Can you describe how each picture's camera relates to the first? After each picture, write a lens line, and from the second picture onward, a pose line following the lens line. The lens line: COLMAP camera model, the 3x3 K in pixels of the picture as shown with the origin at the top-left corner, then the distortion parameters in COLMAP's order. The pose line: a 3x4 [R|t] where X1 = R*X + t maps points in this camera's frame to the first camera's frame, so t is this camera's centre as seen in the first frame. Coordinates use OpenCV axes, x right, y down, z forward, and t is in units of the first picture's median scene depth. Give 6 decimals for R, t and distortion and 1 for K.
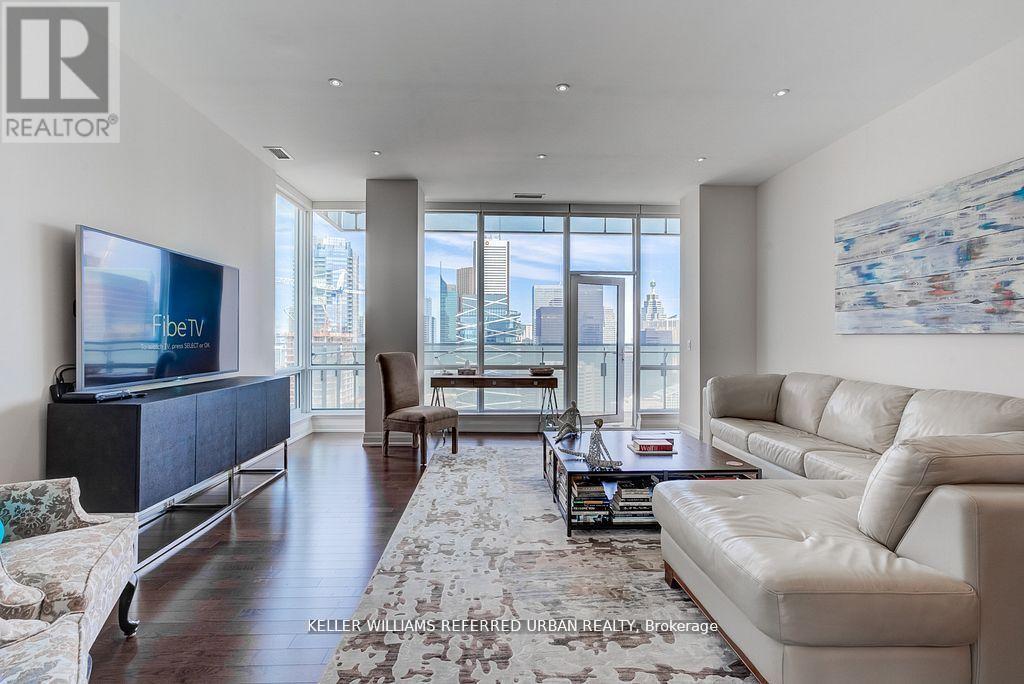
lens RADIAL K [[472.2, 0, 517.3], [0, 472.2, 338.4], [0, 0, 1]] dist [0.001915, 0.016433]
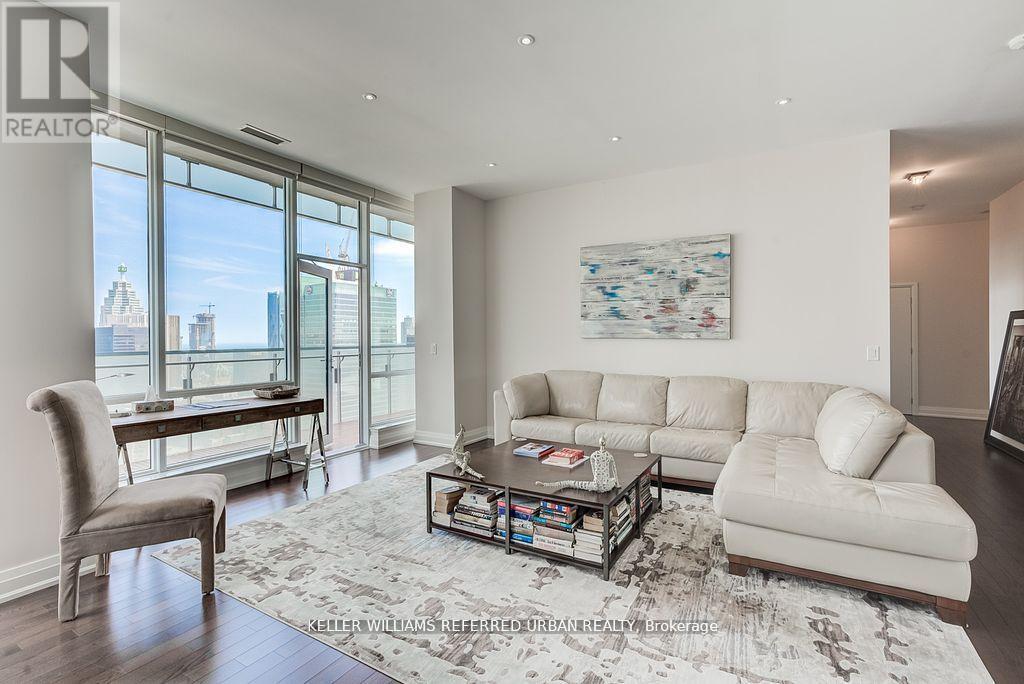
lens RADIAL K [[469.8, 0, 515.5], [0, 469.8, 337.7], [0, 0, 1]] dist [-0.016690, 0.014768]
pose [[0.552503, -0.008170, 0.833471, -0.538907], [0.005094, 0.999966, 0.006425, -0.021598], [-0.833495, 0.000696, 0.552526, 0.526170]]
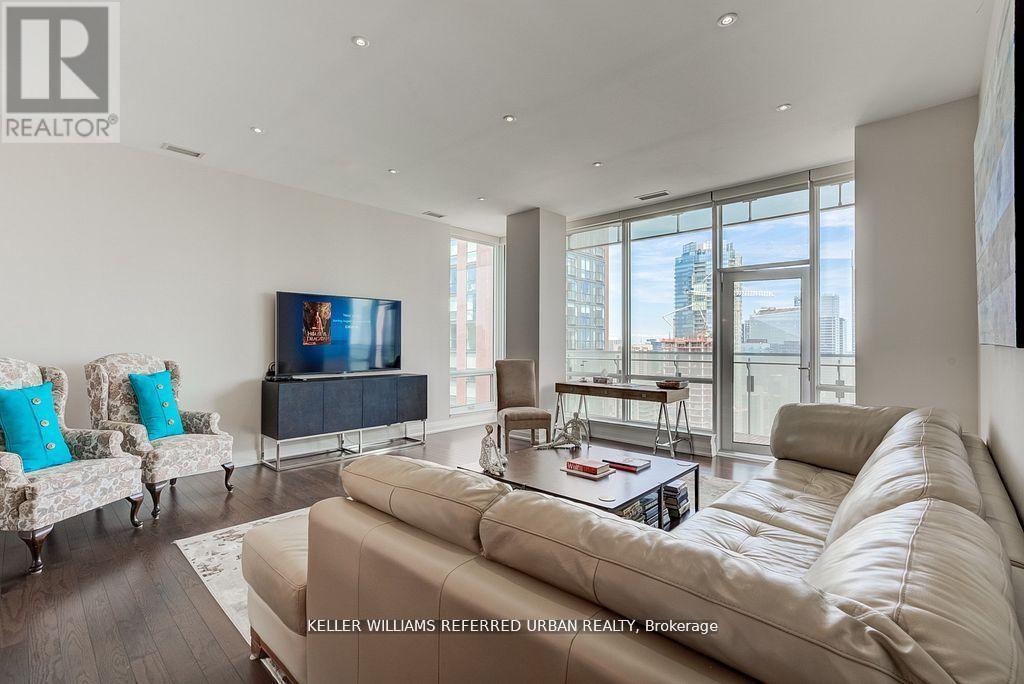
lens RADIAL K [[474.1, 0, 515.8], [0, 474.1, 343.9], [0, 0, 1]] dist [-0.018501, 0.015105]
pose [[0.696252, 0.001447, -0.717796, 0.814726], [0.000511, 0.999997, 0.002512, -0.016865], [0.717797, -0.002116, 0.696249, 0.242498]]
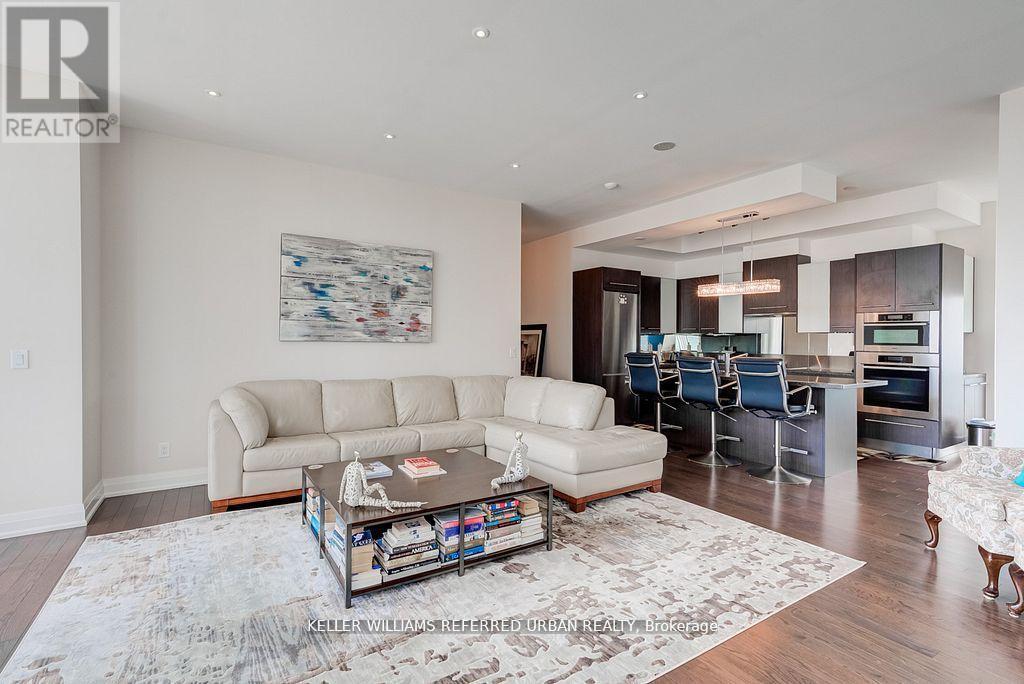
lens RADIAL K [[472.4, 0, 499.3], [0, 472.4, 338.6], [0, 0, 1]] dist [-0.012579, 0.014572]
pose [[-0.470107, -0.003630, 0.882602, -0.561818], [-0.008243, 0.999966, -0.000278, -0.020296], [-0.882571, -0.007406, -0.470121, 1.228821]]
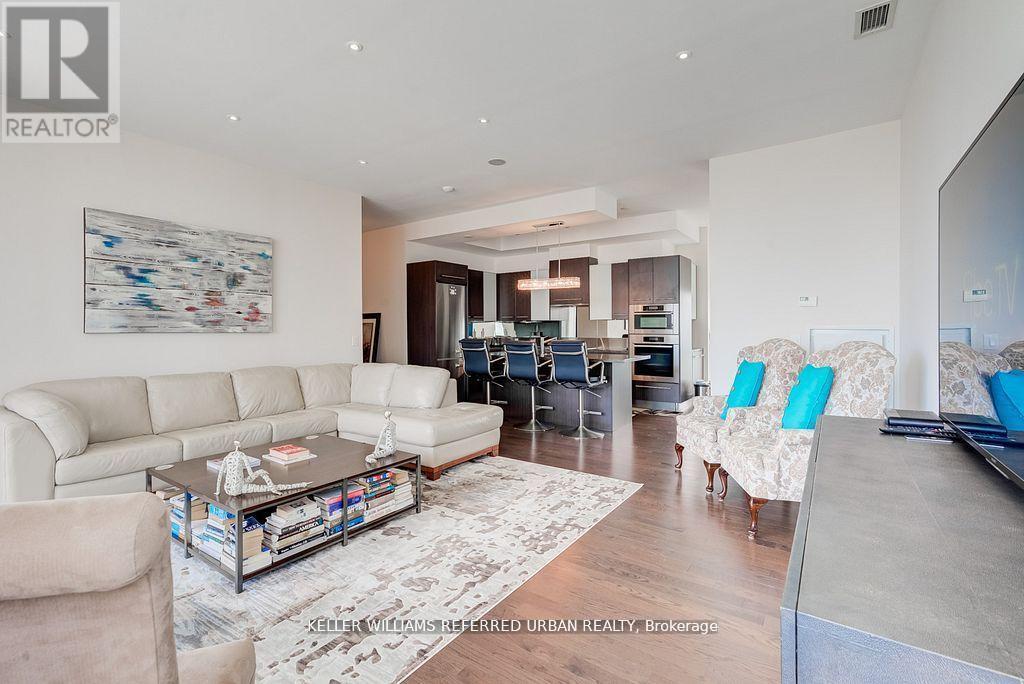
lens RADIAL K [[464.8, 0, 493.6], [0, 464.8, 329.6], [0, 0, 1]] dist [-0.015281, 0.024691]
pose [[-0.763524, -0.001815, 0.645777, -0.586570], [0.002822, 0.999977, 0.006146, -0.021534], [-0.645773, 0.006515, -0.763502, 1.361541]]
